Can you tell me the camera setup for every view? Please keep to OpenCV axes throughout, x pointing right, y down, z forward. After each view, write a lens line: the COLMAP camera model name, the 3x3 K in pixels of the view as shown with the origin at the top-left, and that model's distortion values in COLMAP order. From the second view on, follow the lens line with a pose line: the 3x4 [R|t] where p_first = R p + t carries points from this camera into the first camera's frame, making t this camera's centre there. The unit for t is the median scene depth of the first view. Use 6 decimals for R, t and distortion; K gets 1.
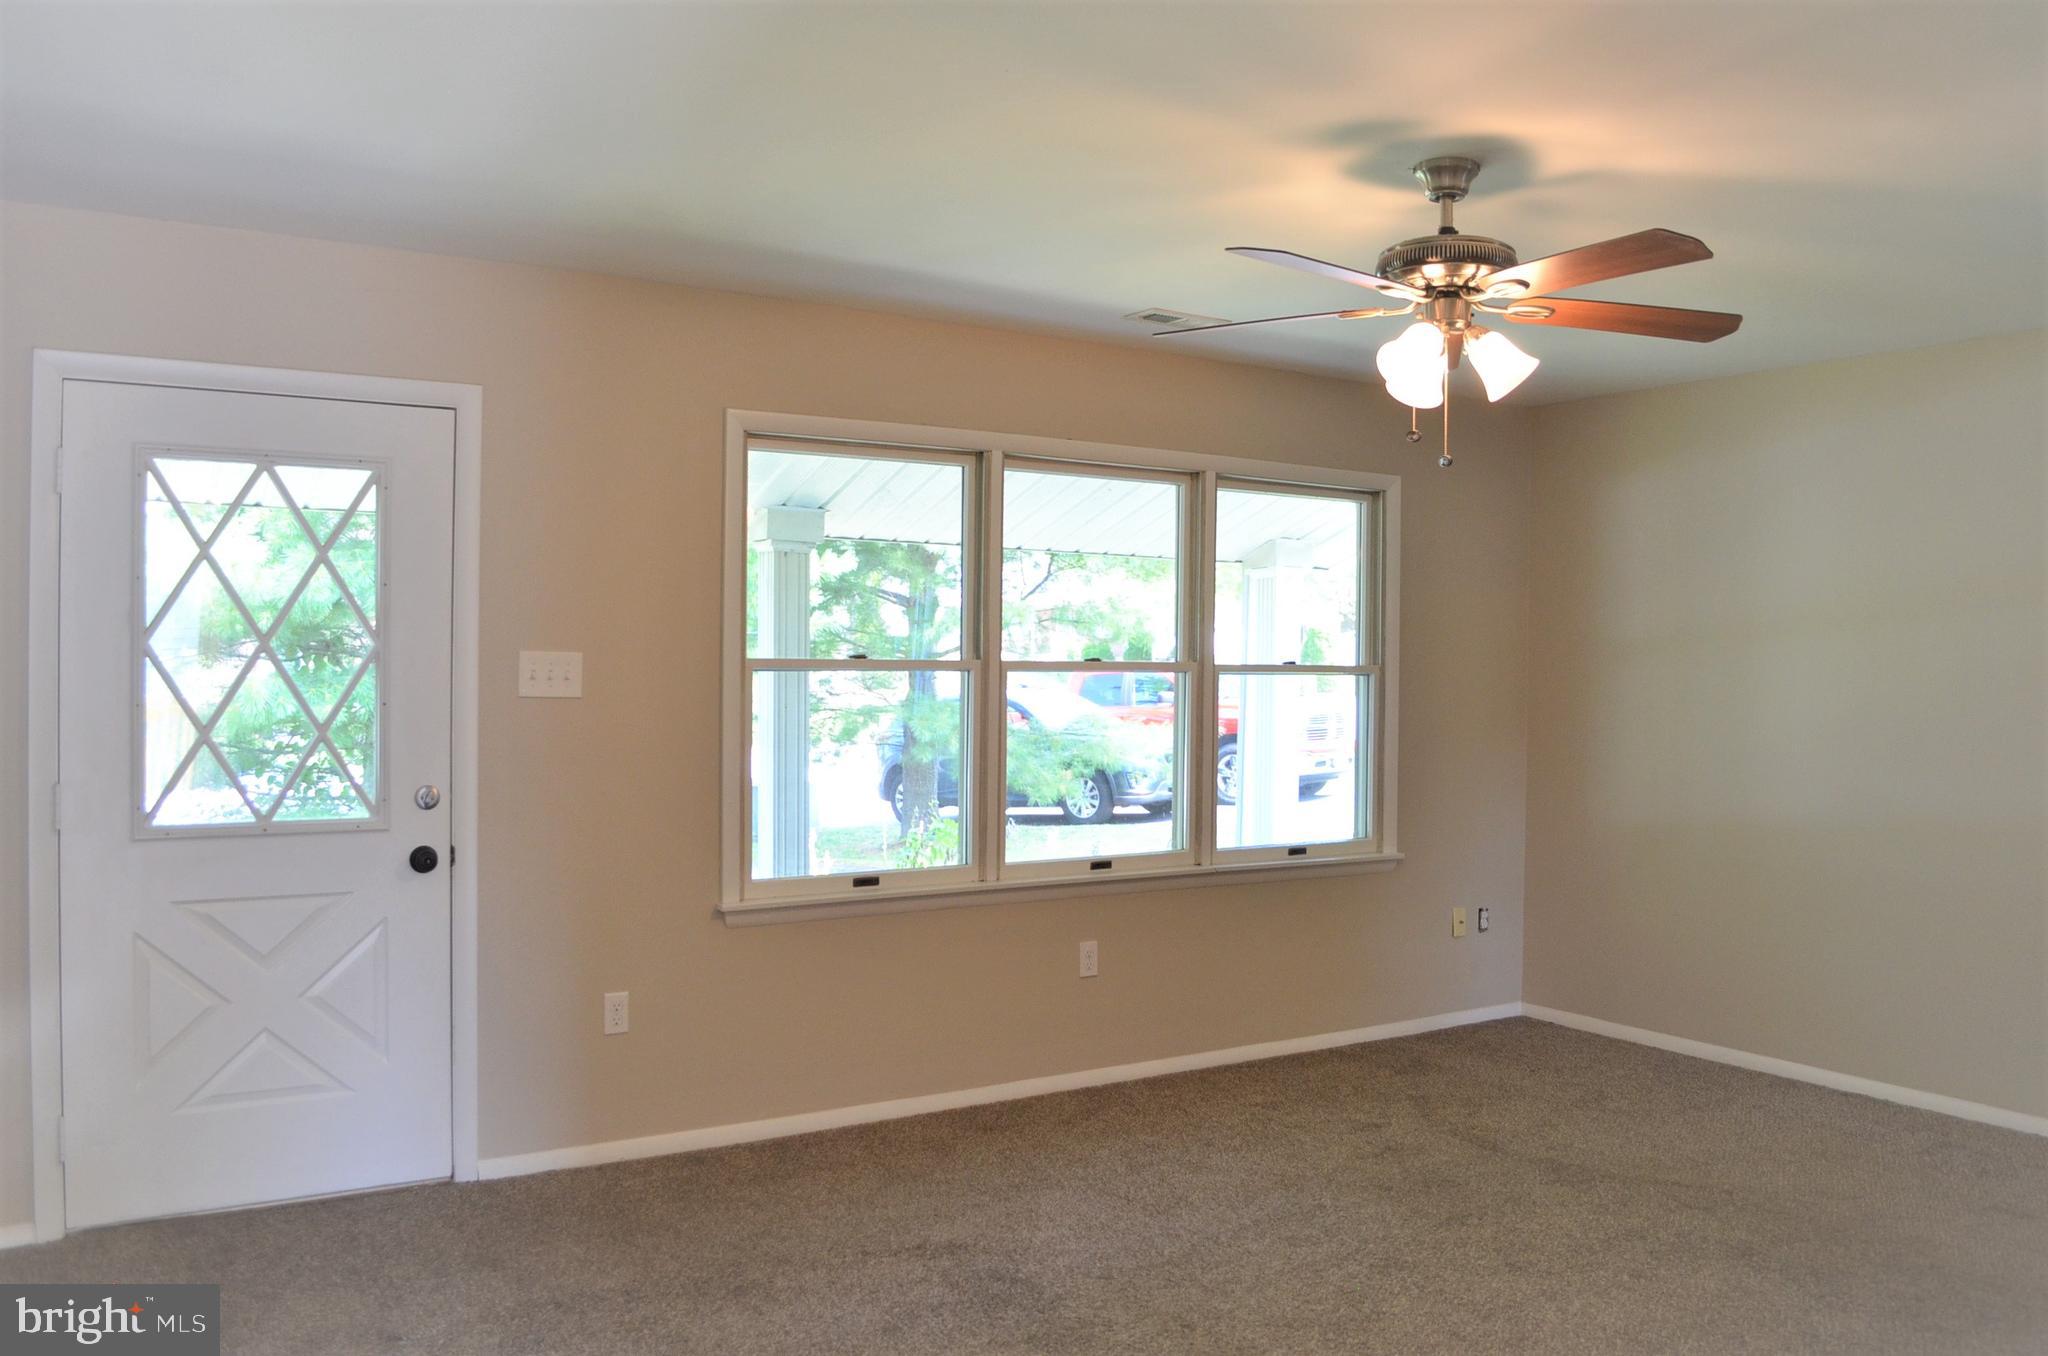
lens RADIAL K [[1586.3, 0, 1036.4], [0, 1586.3, 689.5], [0, 0, 1]] dist [-0.074043, 0.003434]
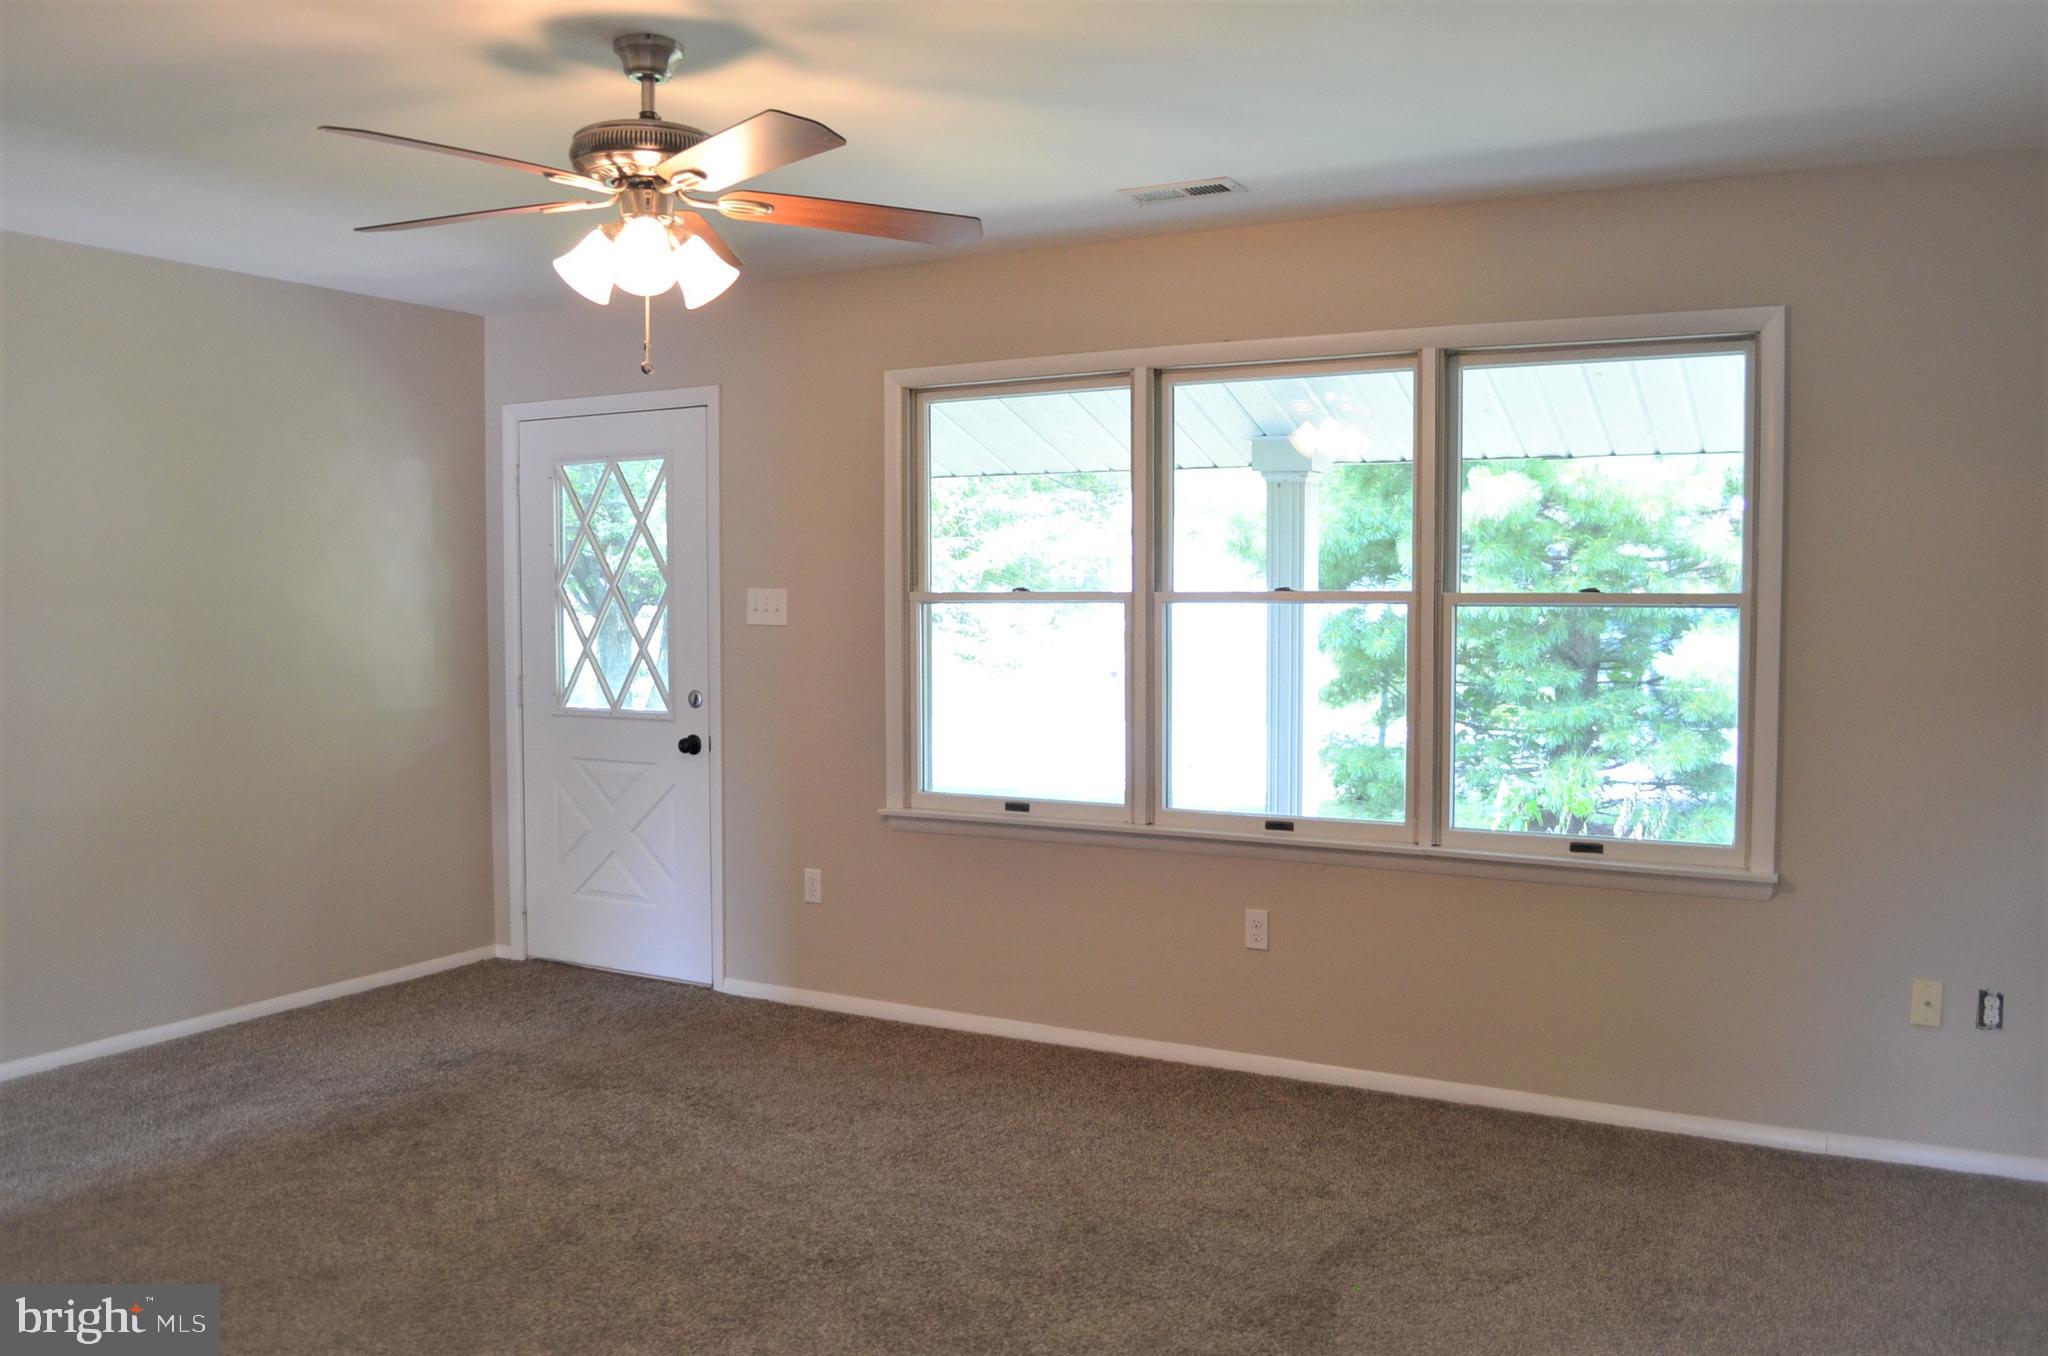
lens RADIAL K [[1586.3, 0, 1036.4], [0, 1586.3, 689.5], [0, 0, 1]] dist [-0.074043, 0.003434]
pose [[0.491873, 0.040782, -0.869711, 0.844692], [-0.009525, 0.999095, 0.041462, 0.001716], [0.870615, -0.012111, 0.491816, 0.531644]]
